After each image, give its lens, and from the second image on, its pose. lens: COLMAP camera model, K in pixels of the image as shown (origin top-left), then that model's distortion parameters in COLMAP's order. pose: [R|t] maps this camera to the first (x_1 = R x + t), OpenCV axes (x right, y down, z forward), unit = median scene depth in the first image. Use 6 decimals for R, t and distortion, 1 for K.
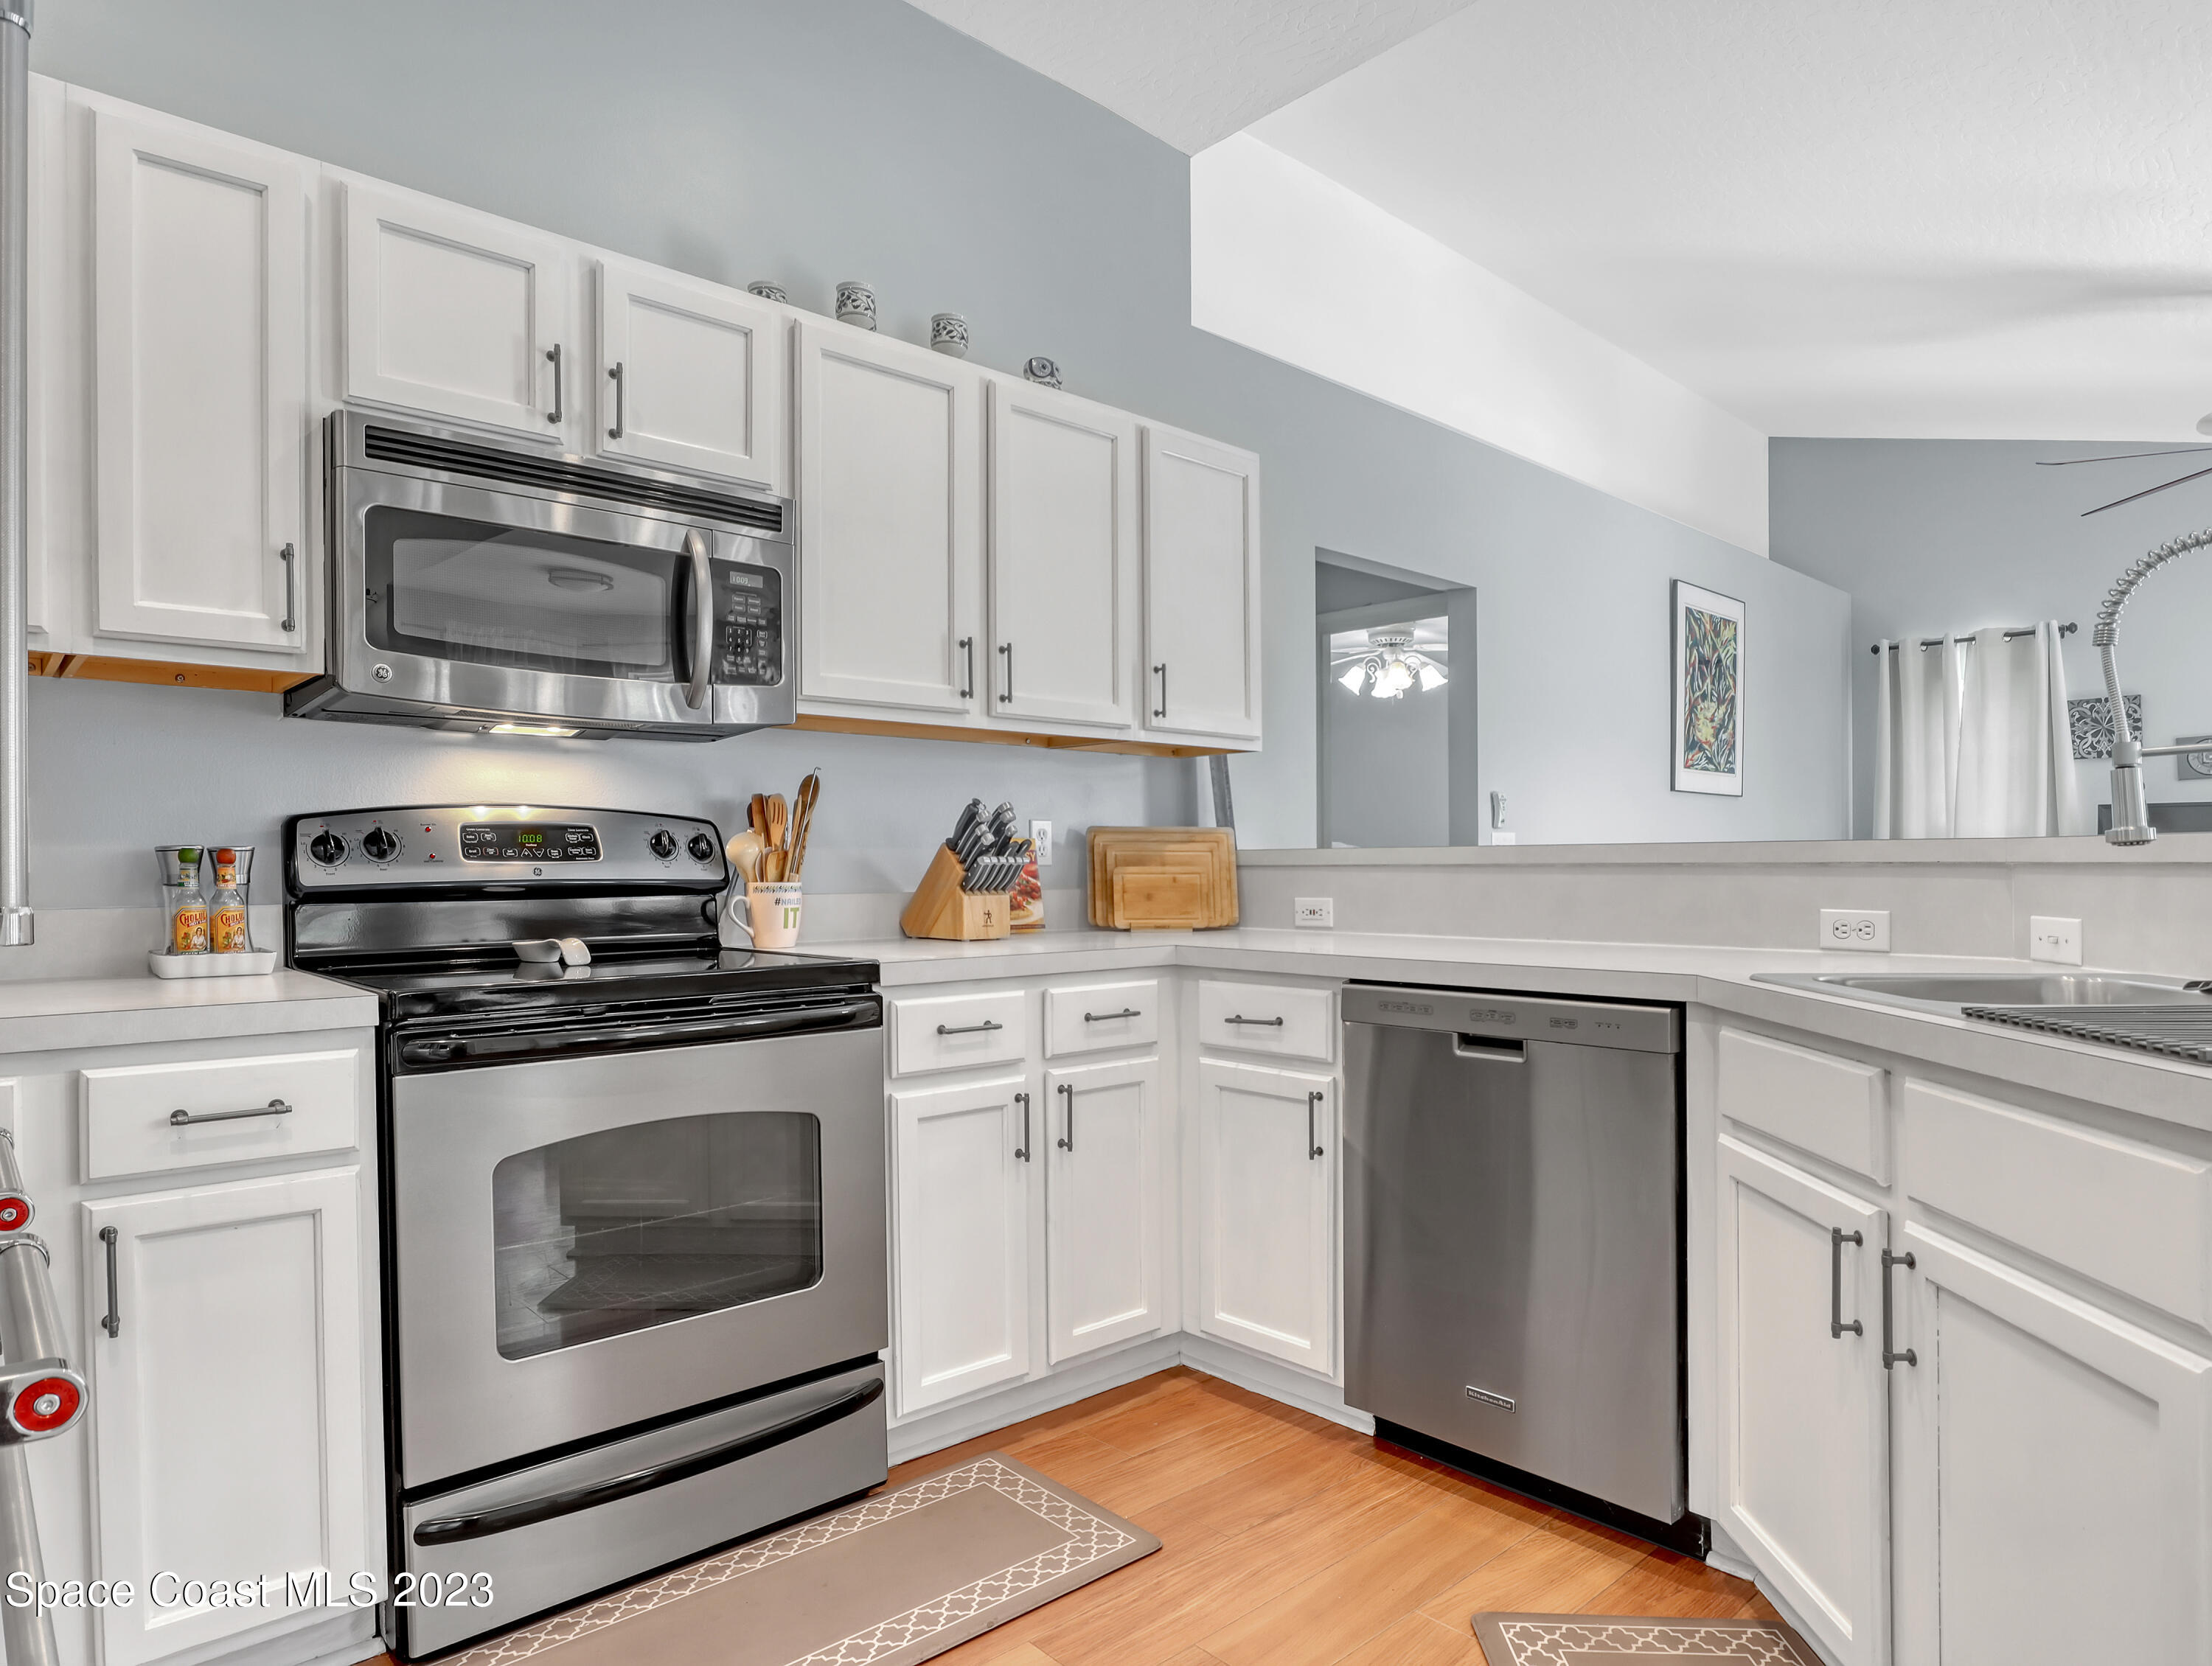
lens RADIAL K [[1348.9, 0, 1099.6], [0, 1348.9, 842.6], [0, 0, 1]] dist [-0.005659, 0.000819]
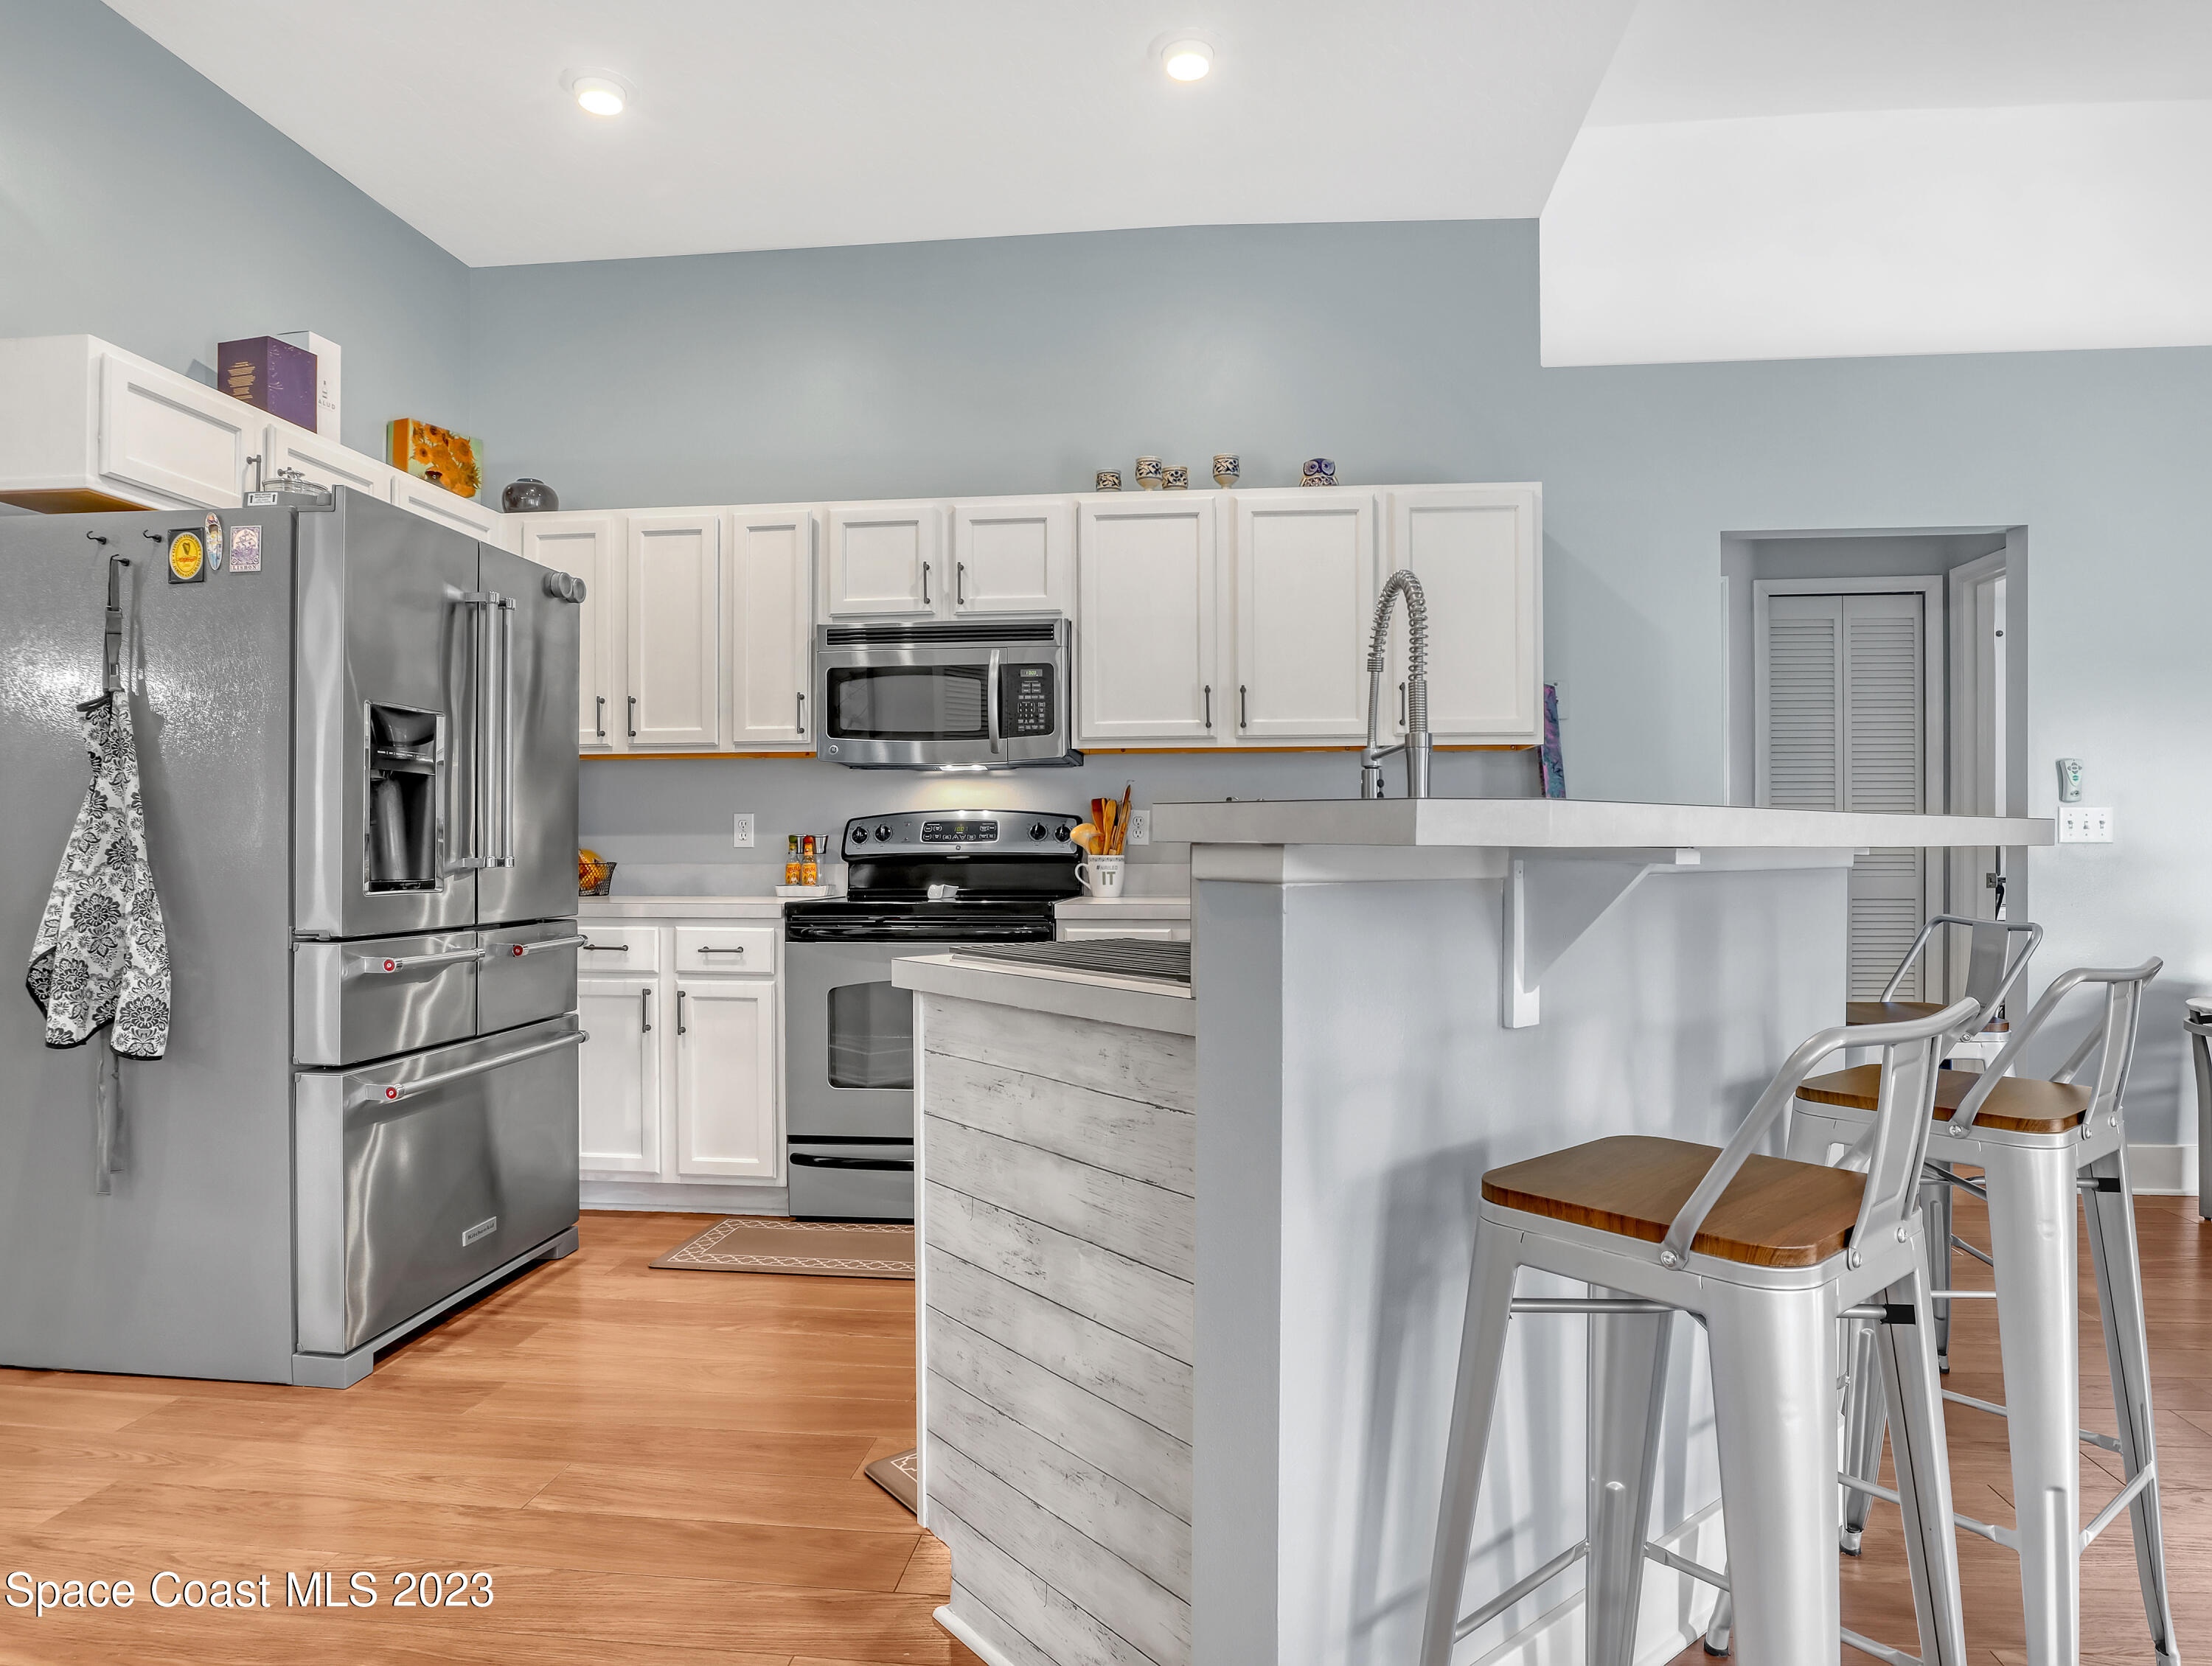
lens RADIAL K [[1296.9, 0, 1106.0], [0, 1296.9, 833.0], [0, 0, 1]] dist [-0.046085, 0.021759]
pose [[0.659014, -0.004169, -0.752119, 0.963500], [0.012111, 0.999914, 0.005070, -0.004220], [0.752033, -0.012450, 0.659008, 0.015735]]
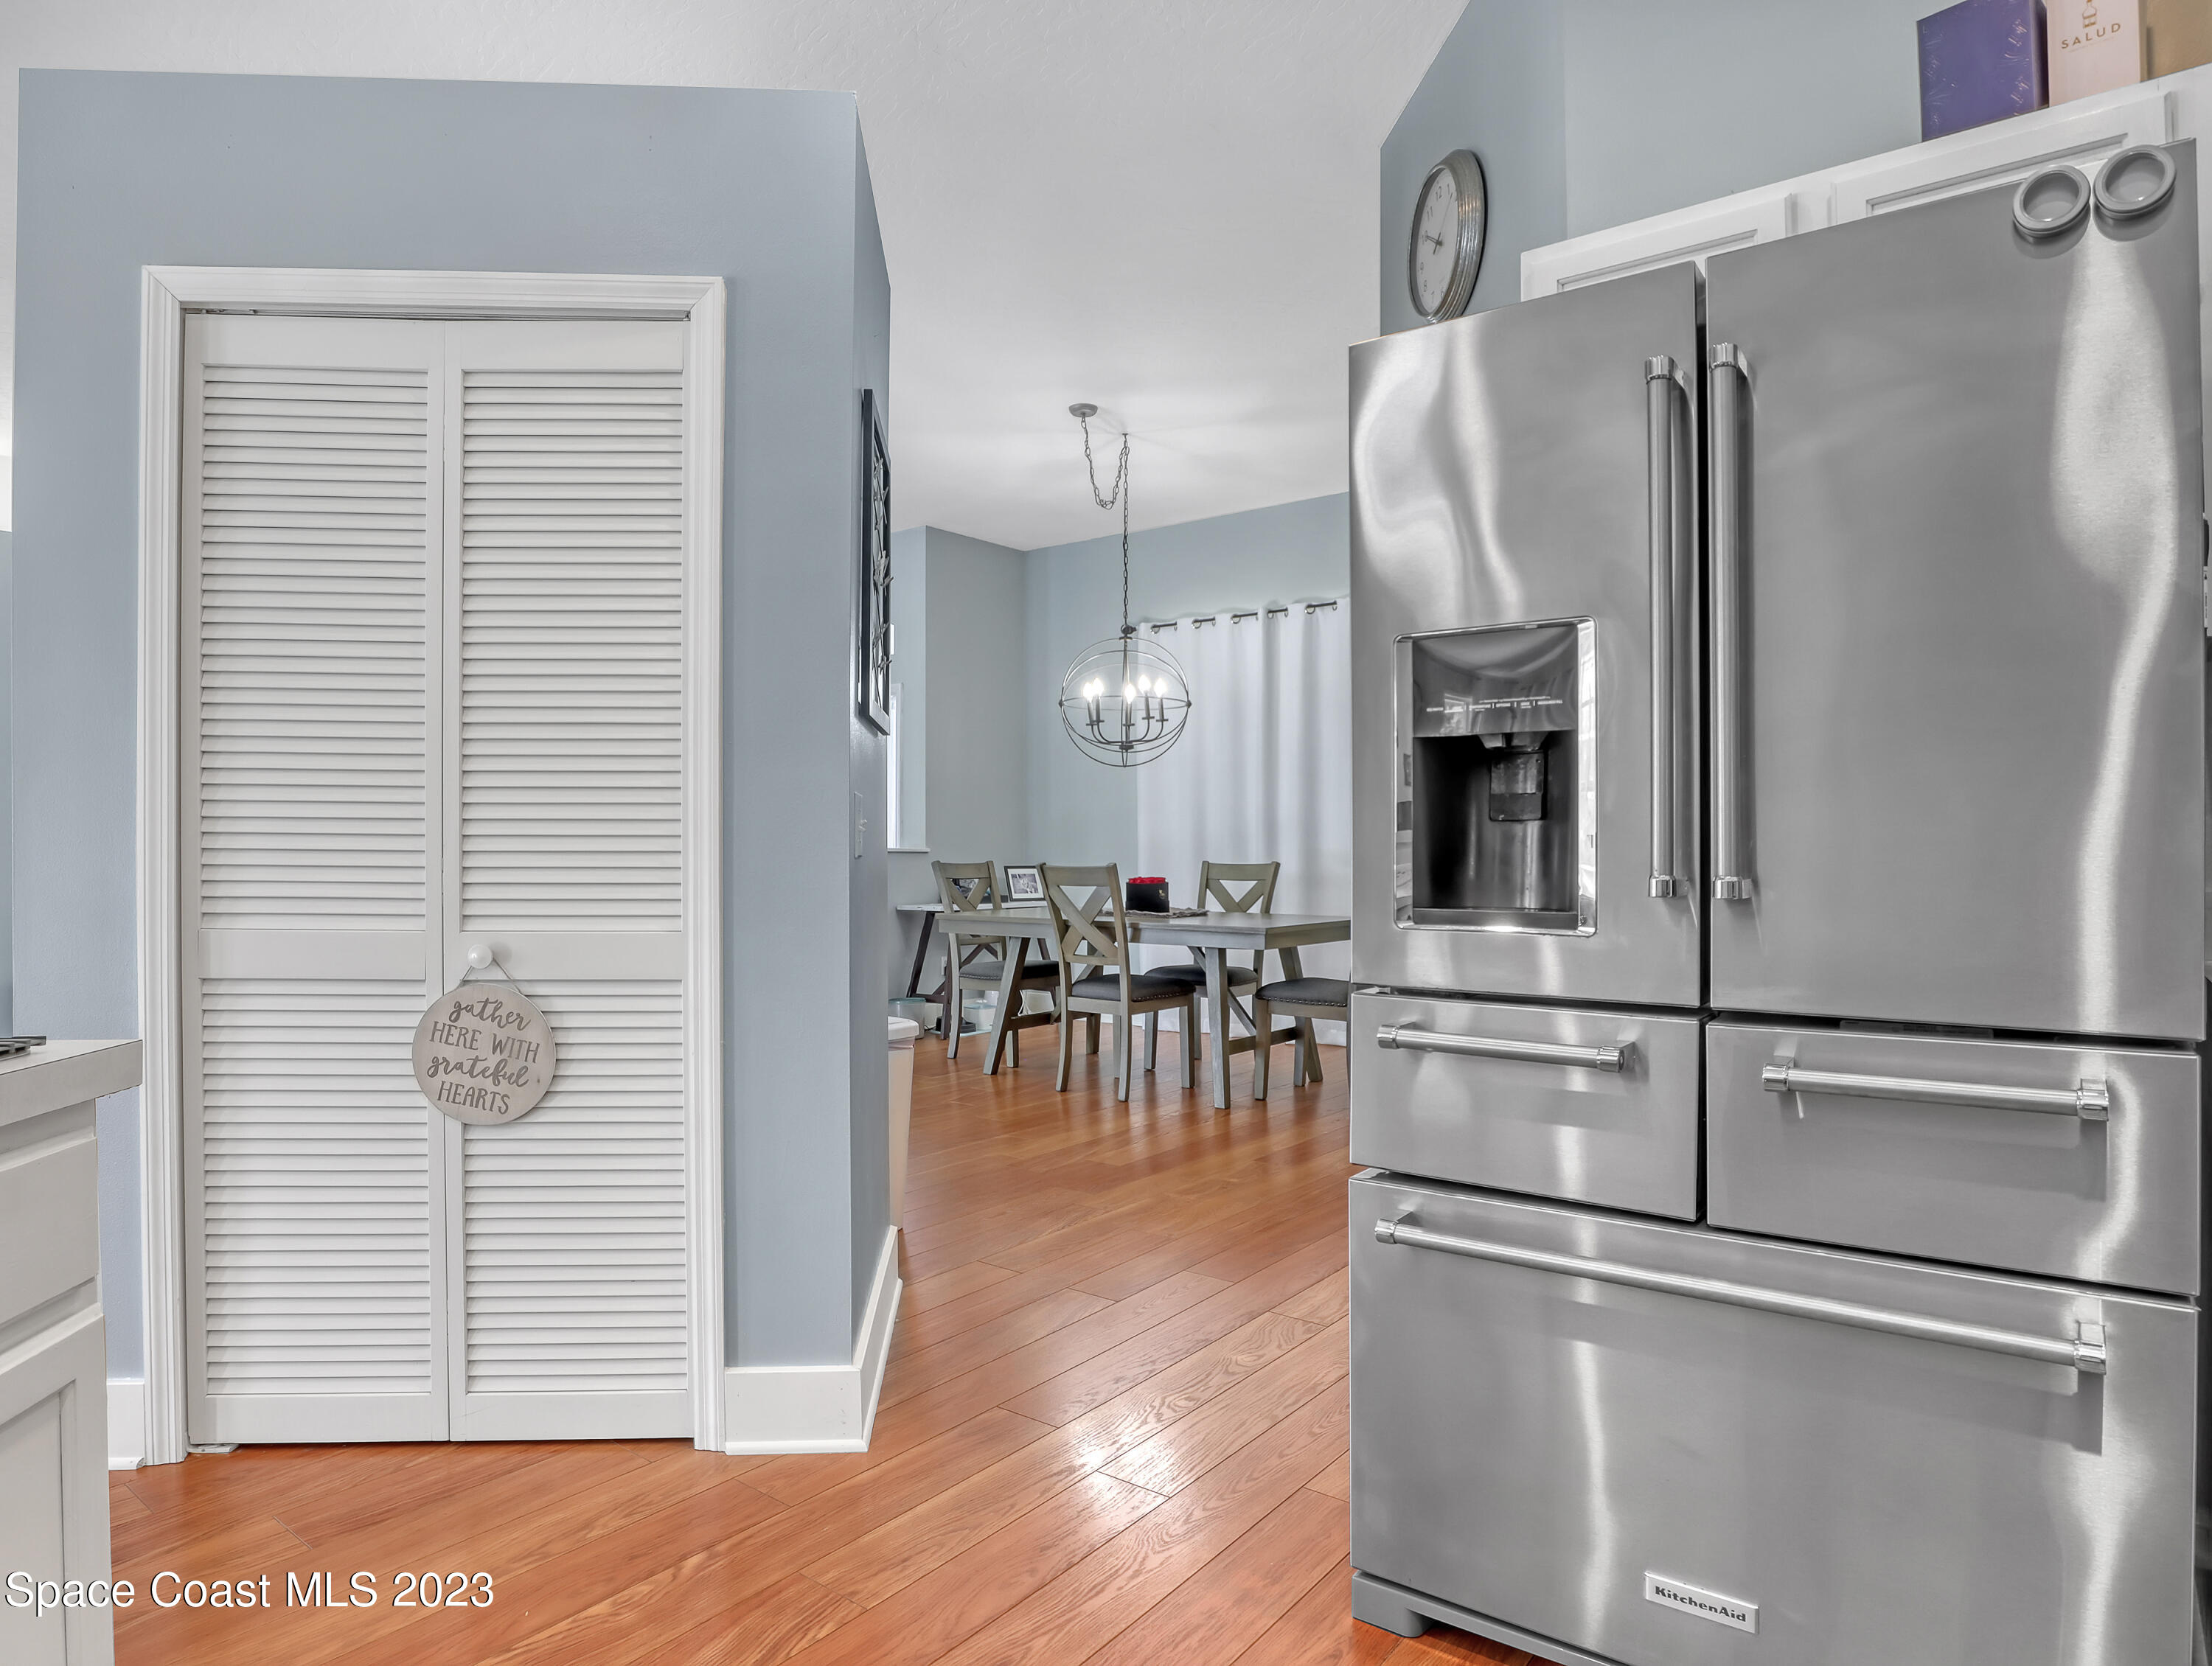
lens RADIAL K [[1296.9, 0, 1106.0], [0, 1296.9, 833.0], [0, 0, 1]] dist [-0.046085, 0.021759]
pose [[-0.987621, 0.001339, -0.156855, 0.052976], [0.006414, 0.999472, -0.031855, 0.014608], [0.156730, -0.032467, -0.987108, 0.923630]]
